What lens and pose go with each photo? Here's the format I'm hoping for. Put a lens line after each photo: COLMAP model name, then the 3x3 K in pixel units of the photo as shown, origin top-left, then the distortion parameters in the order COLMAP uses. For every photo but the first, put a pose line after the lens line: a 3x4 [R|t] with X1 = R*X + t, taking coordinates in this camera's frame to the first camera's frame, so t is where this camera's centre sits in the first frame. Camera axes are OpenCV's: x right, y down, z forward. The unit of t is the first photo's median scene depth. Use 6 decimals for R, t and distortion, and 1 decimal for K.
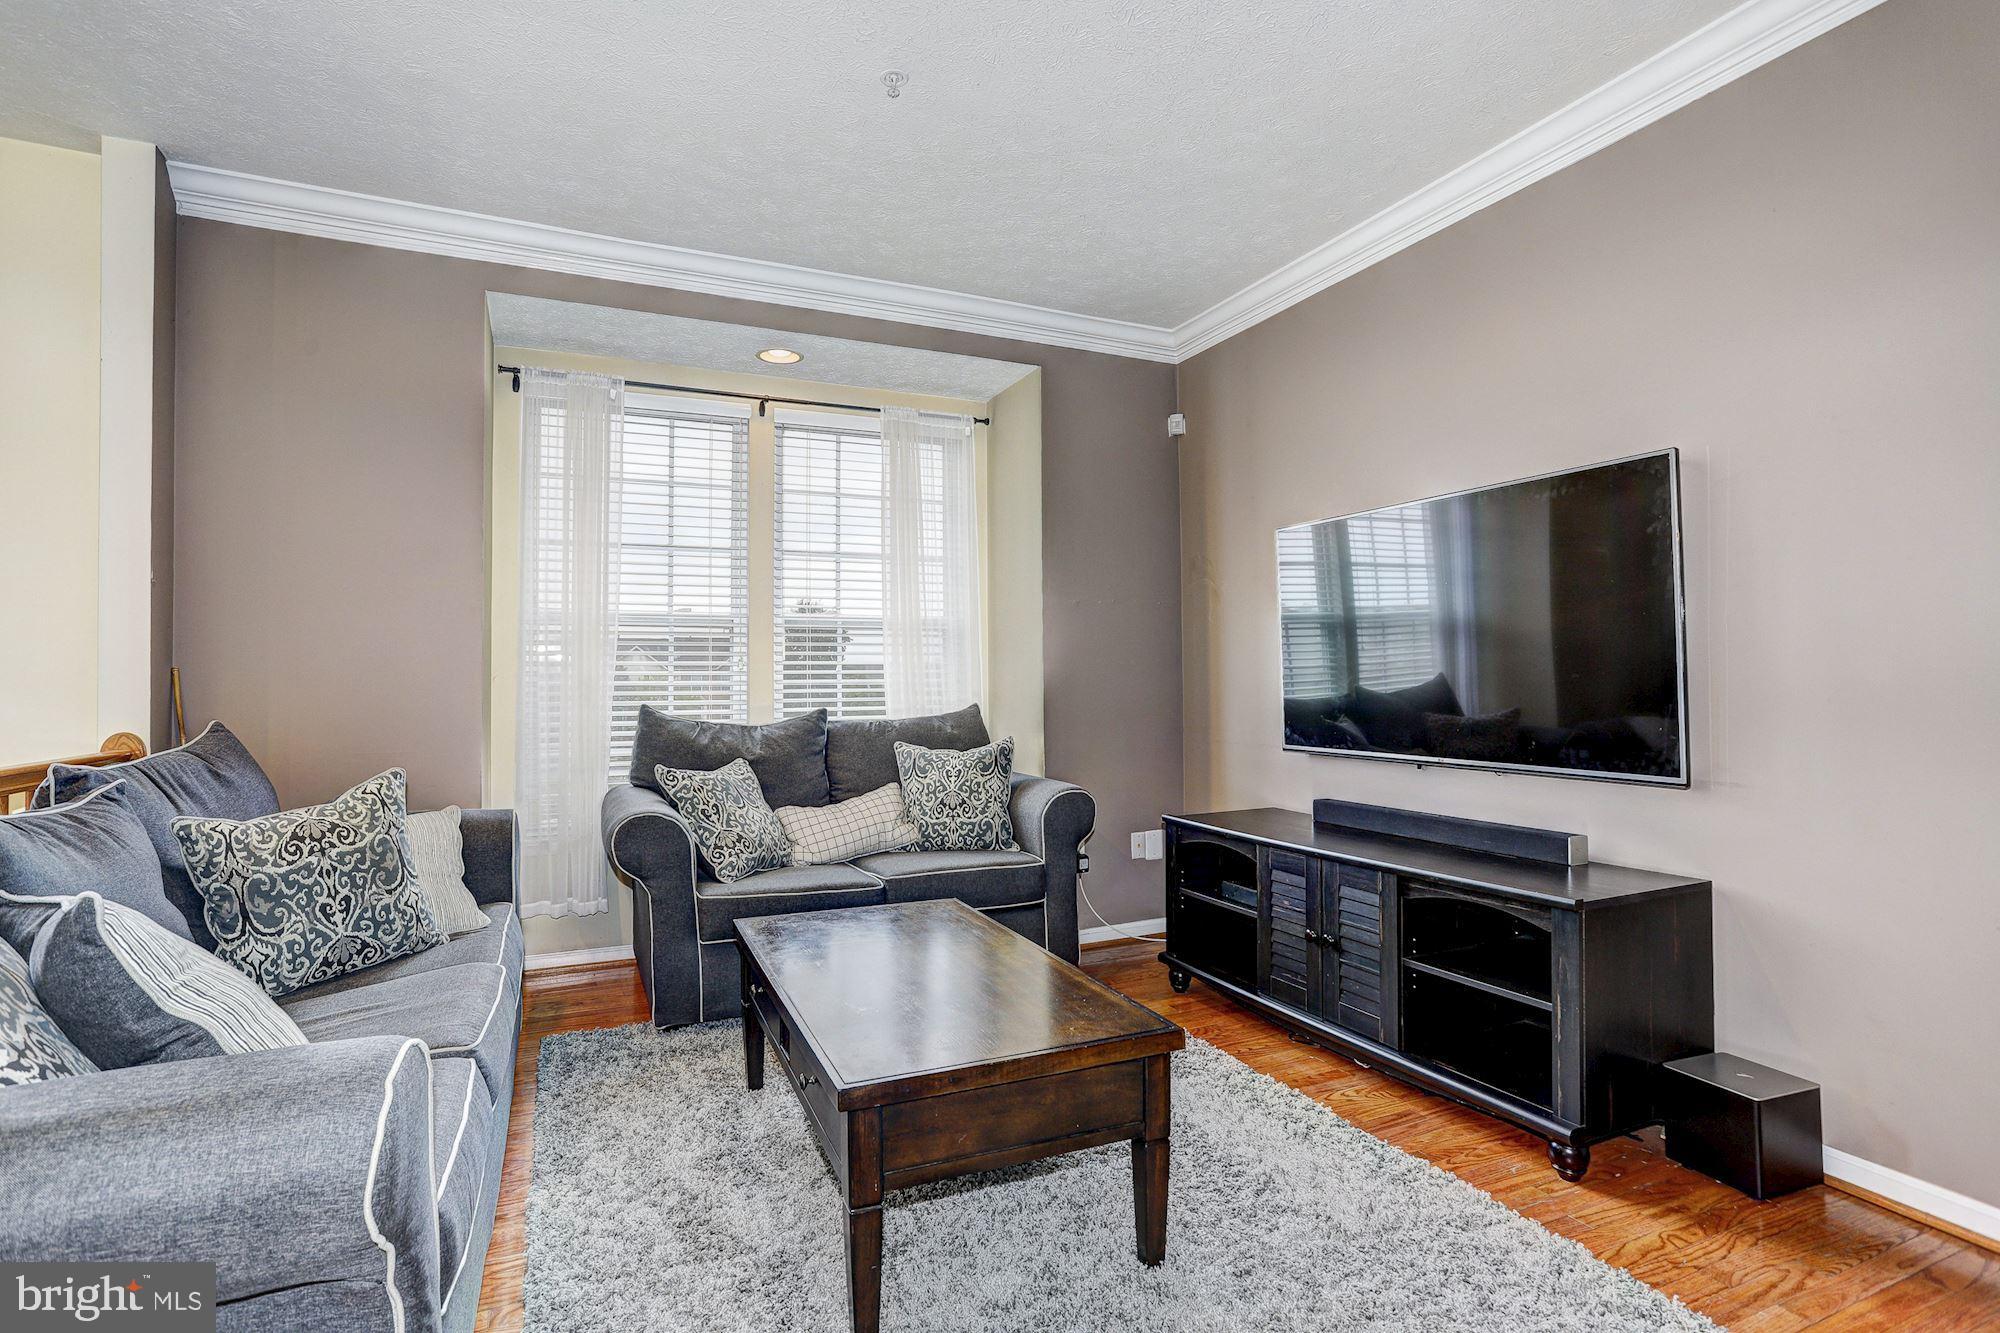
lens RADIAL K [[973.0, 0, 990.4], [0, 973.0, 664.3], [0, 0, 1]] dist [-0.059618, 0.037238]
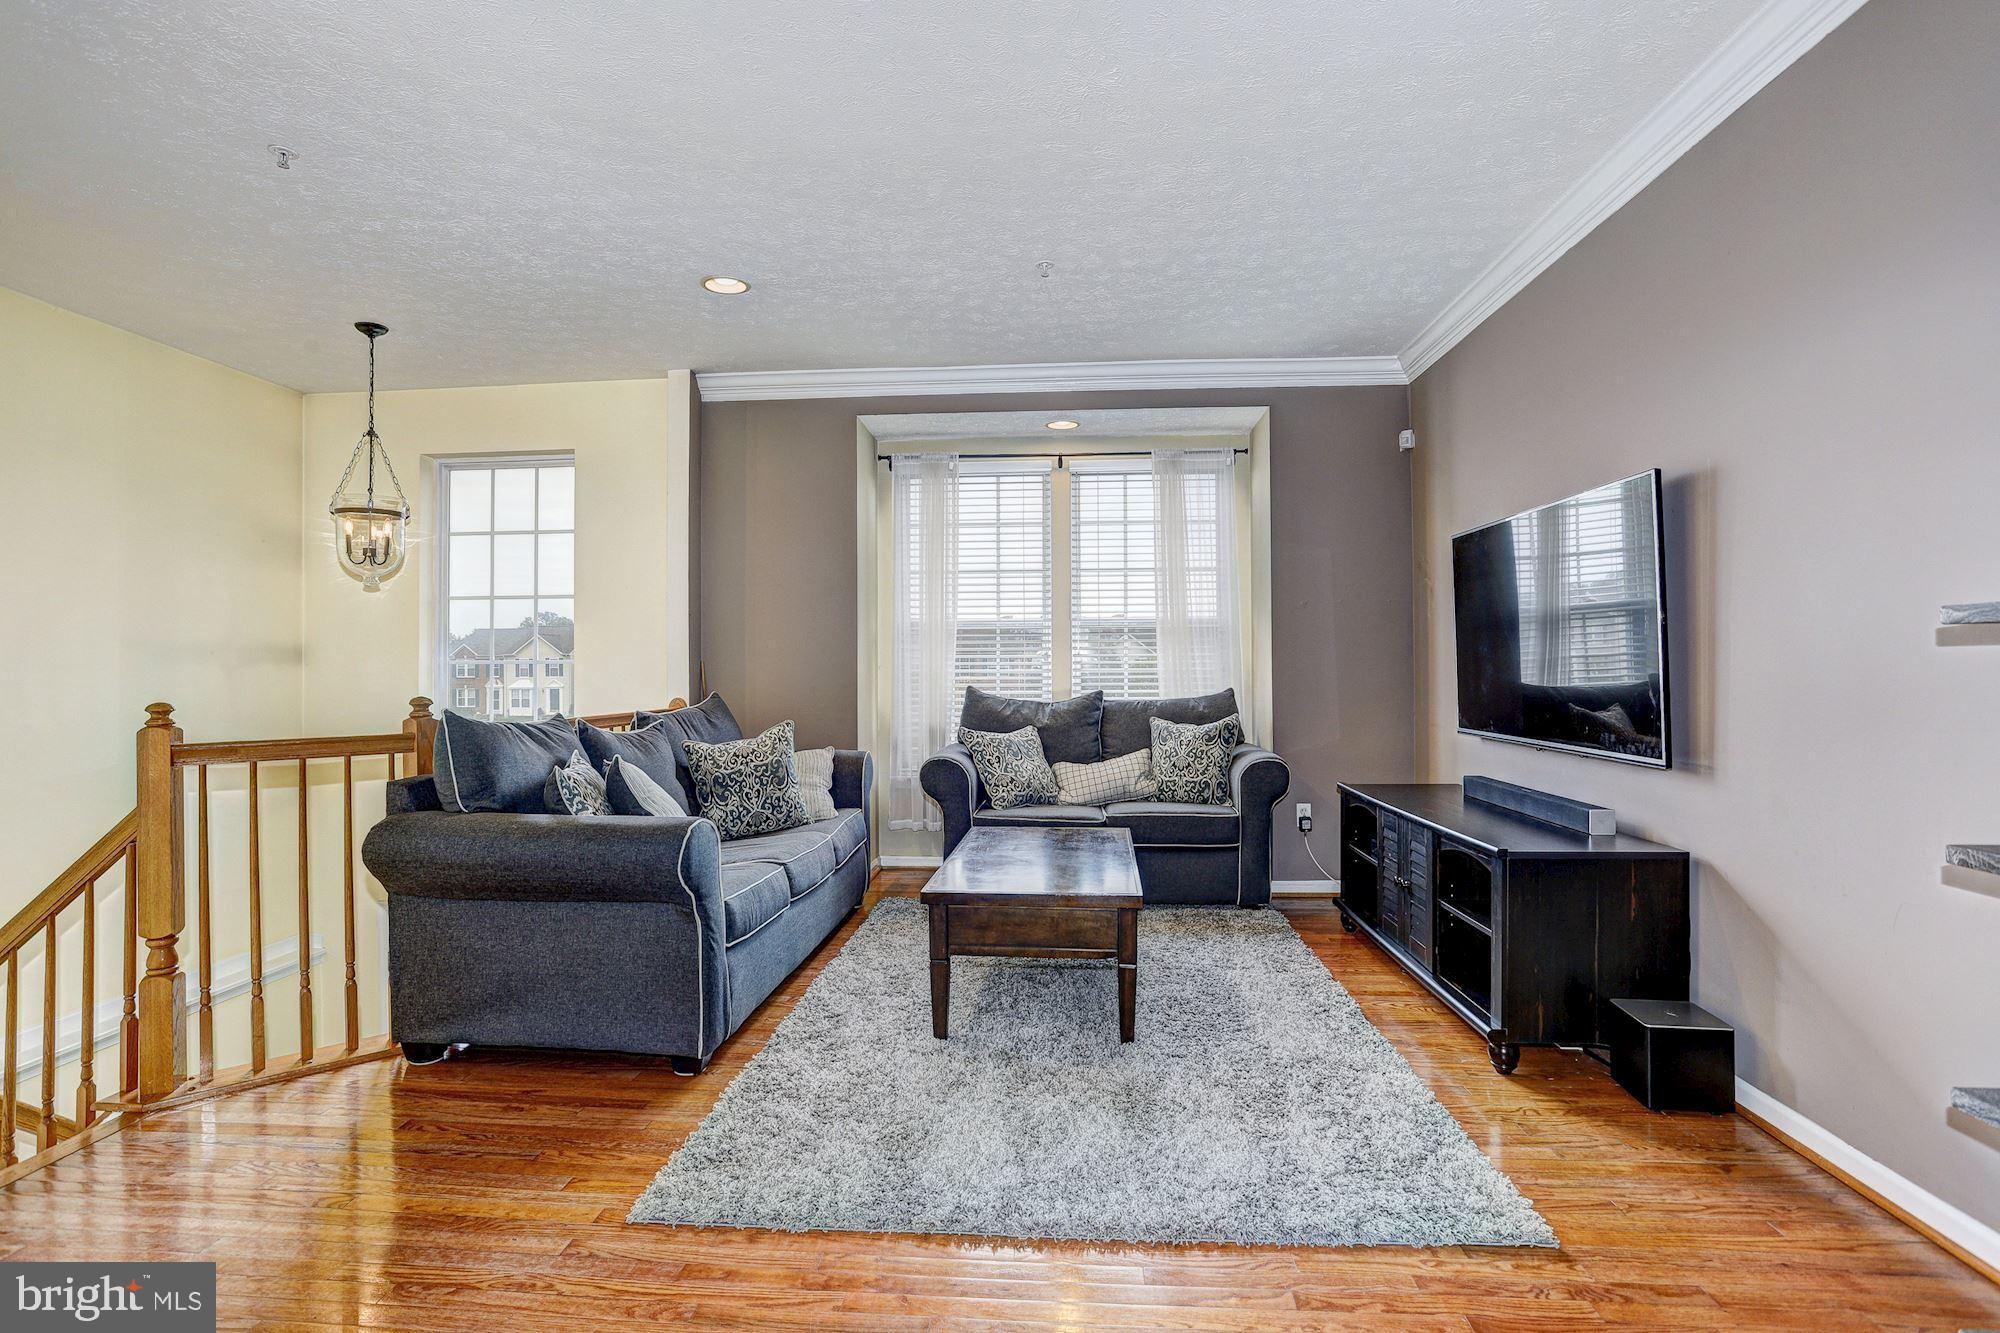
lens RADIAL K [[977.8, 0, 989.9], [0, 977.8, 663.2], [0, 0, 1]] dist [-0.061424, 0.036713]
pose [[0.875917, -0.000237, -0.482462, 0.363967], [0.007363, 0.999890, 0.012876, -0.009991], [0.482406, -0.014831, 0.875822, -0.243889]]
